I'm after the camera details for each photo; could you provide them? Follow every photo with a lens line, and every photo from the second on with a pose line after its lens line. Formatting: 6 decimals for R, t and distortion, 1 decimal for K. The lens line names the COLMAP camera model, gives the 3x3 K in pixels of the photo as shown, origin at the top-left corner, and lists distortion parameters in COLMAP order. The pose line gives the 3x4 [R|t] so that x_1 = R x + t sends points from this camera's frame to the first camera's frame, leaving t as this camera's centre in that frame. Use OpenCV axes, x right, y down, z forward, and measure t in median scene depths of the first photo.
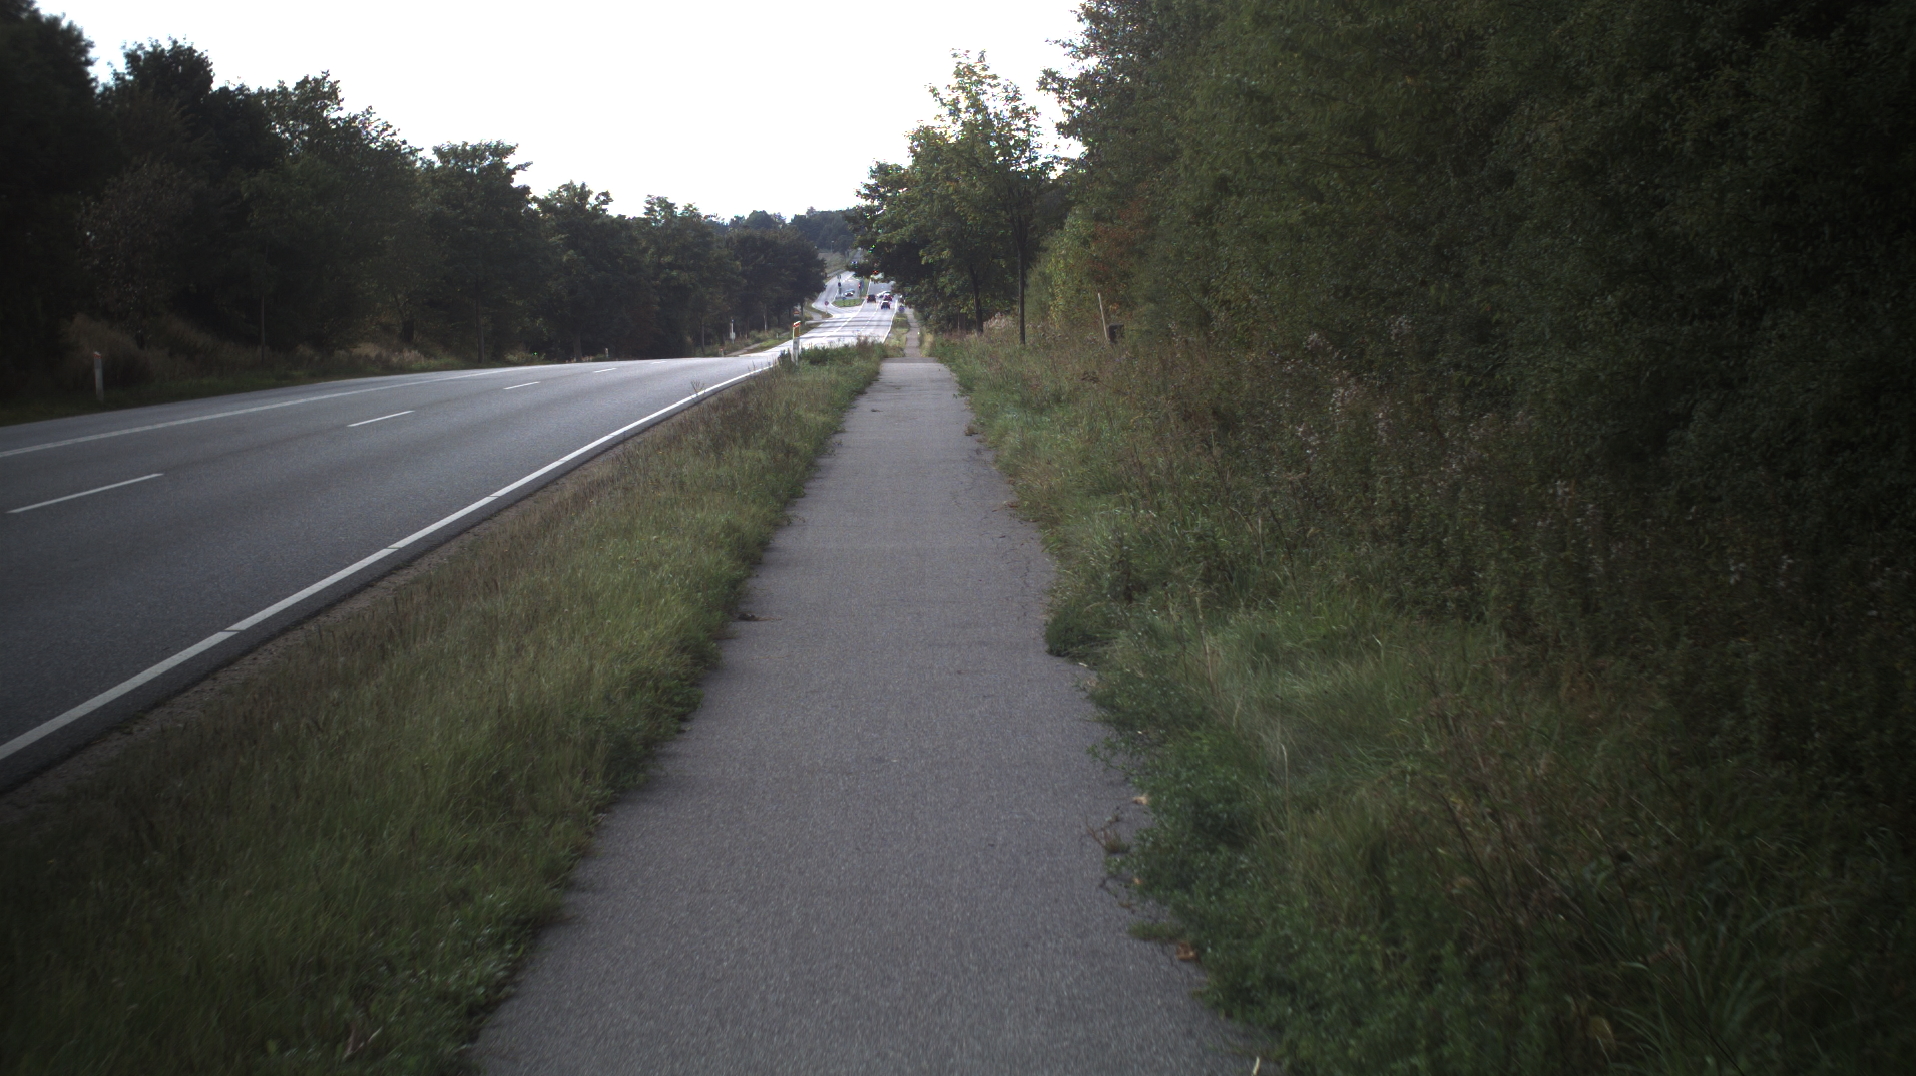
lens RADIAL K [[13456.7, 0, 952.8], [0, 13456.7, 519.5], [0, 0, 1]] dist [-3.261751, 0.000000]
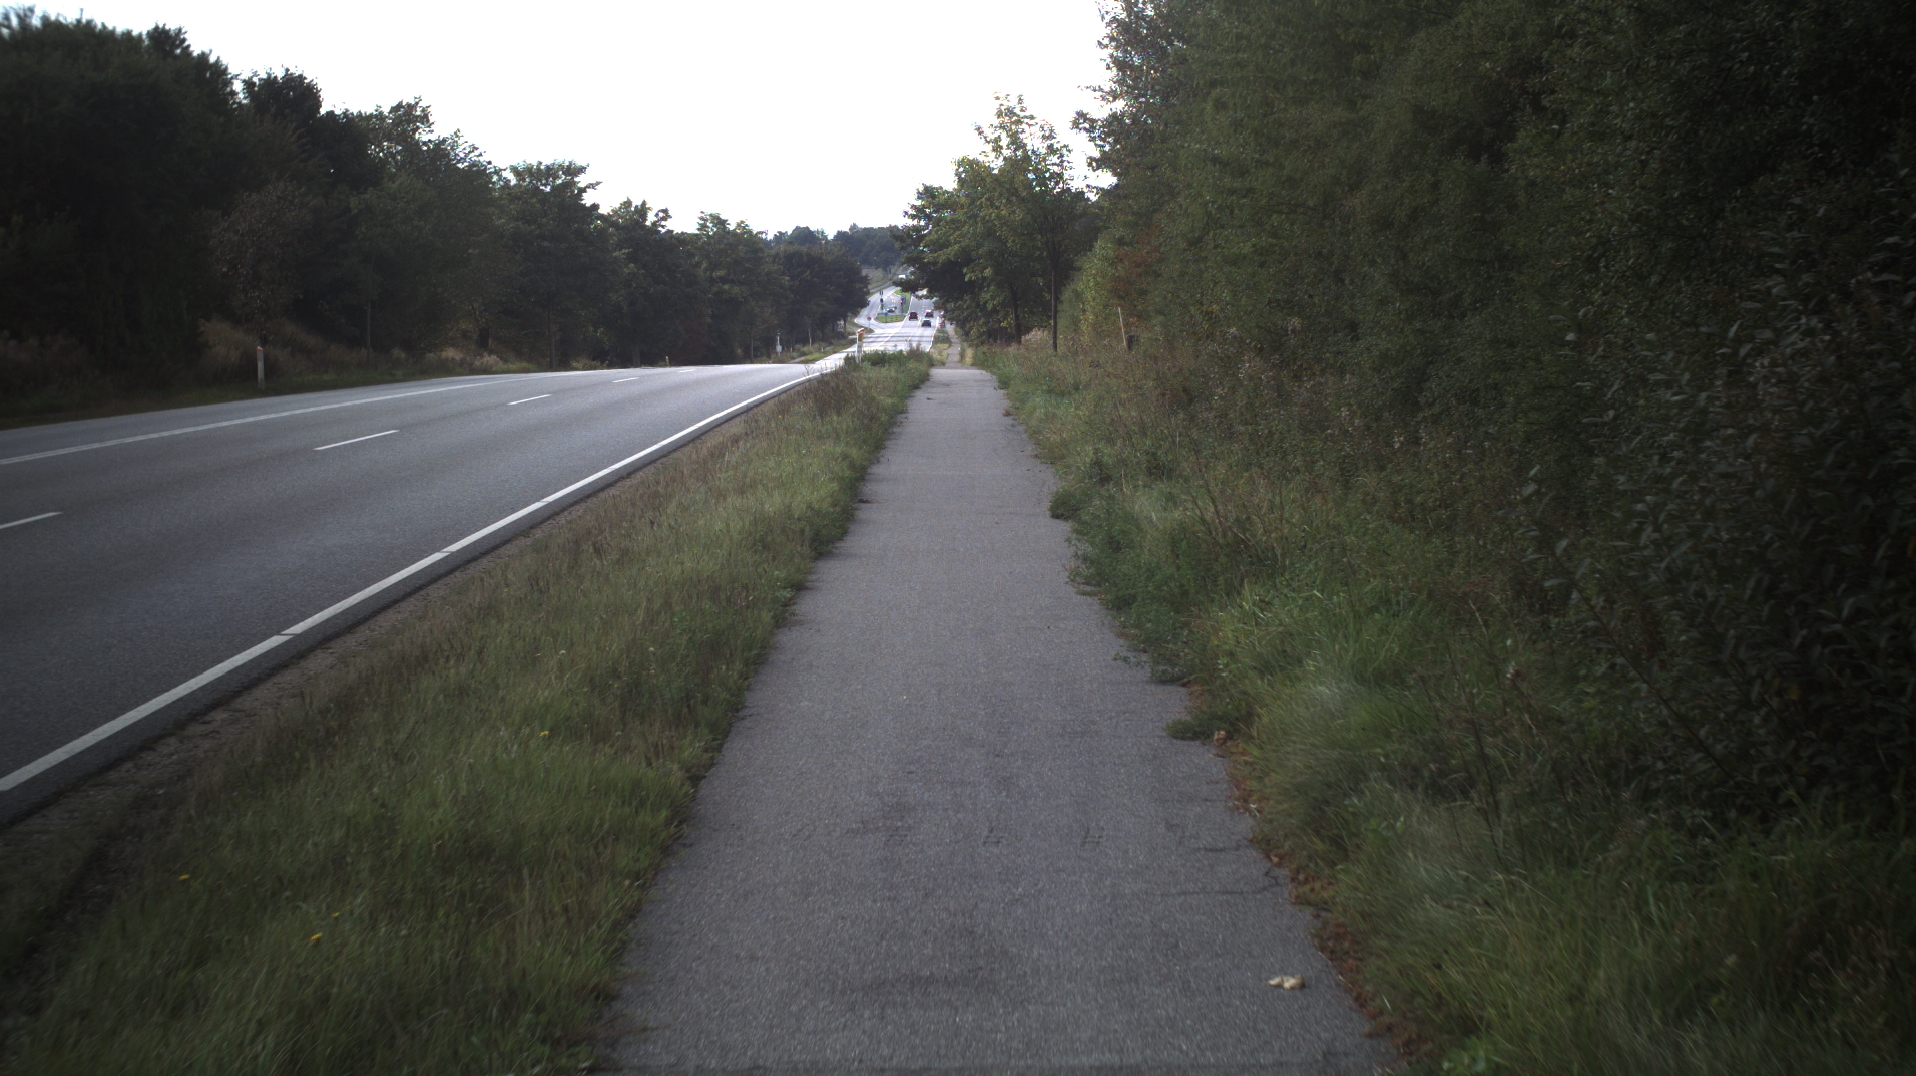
lens RADIAL K [[13456.7, 0, 964.0], [0, 13456.7, 530.4], [0, 0, 1]] dist [-3.261751, 0.000000]
pose [[0.999926, 0.012036, -0.001982, -0.000045], [-0.012037, 0.999927, -0.000481, 0.002118], [0.001977, 0.000505, 0.999998, -0.109463]]
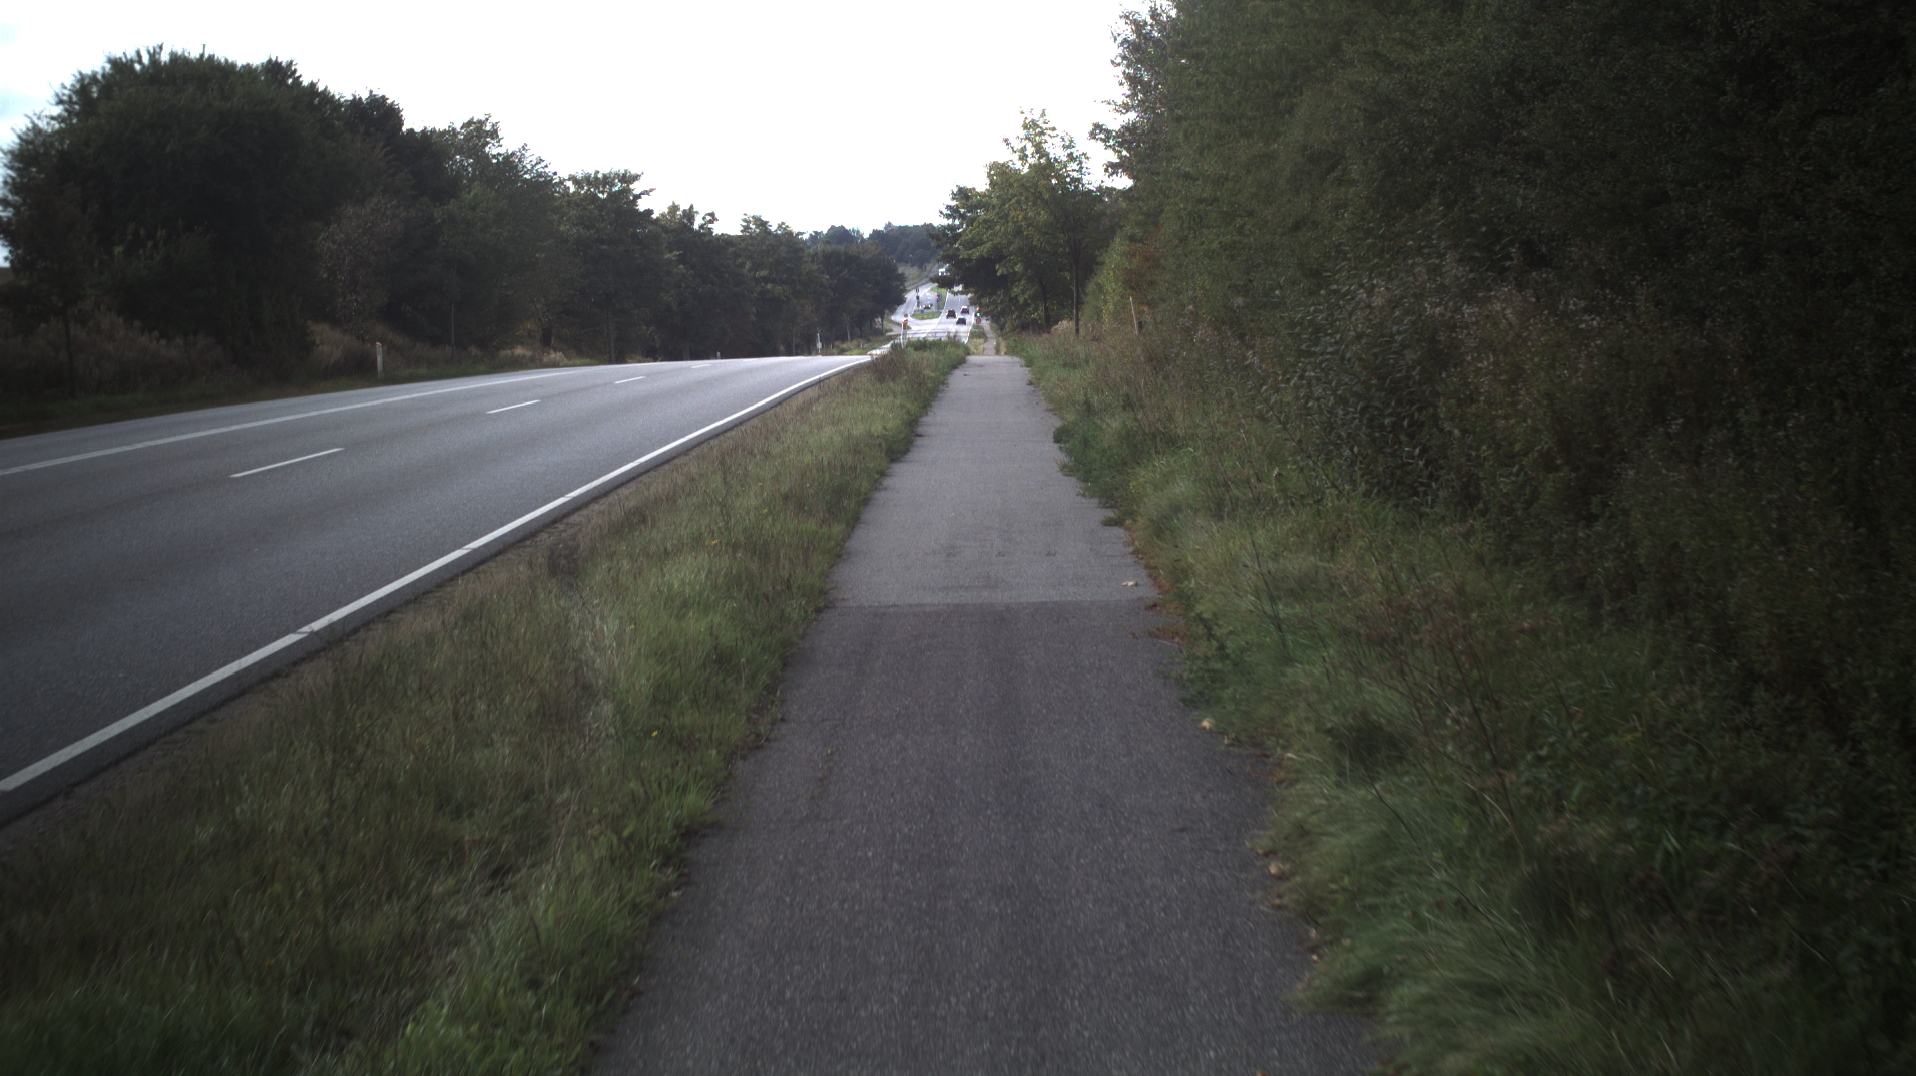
lens RADIAL K [[13456.7, 0, 974.0], [0, 13456.7, 540.6], [0, 0, 1]] dist [-3.261751, 0.000000]
pose [[0.999986, -0.003375, -0.004143, 0.000490], [0.003377, 0.999994, 0.000546, 0.004306], [0.004141, -0.000560, 0.999991, -0.218318]]
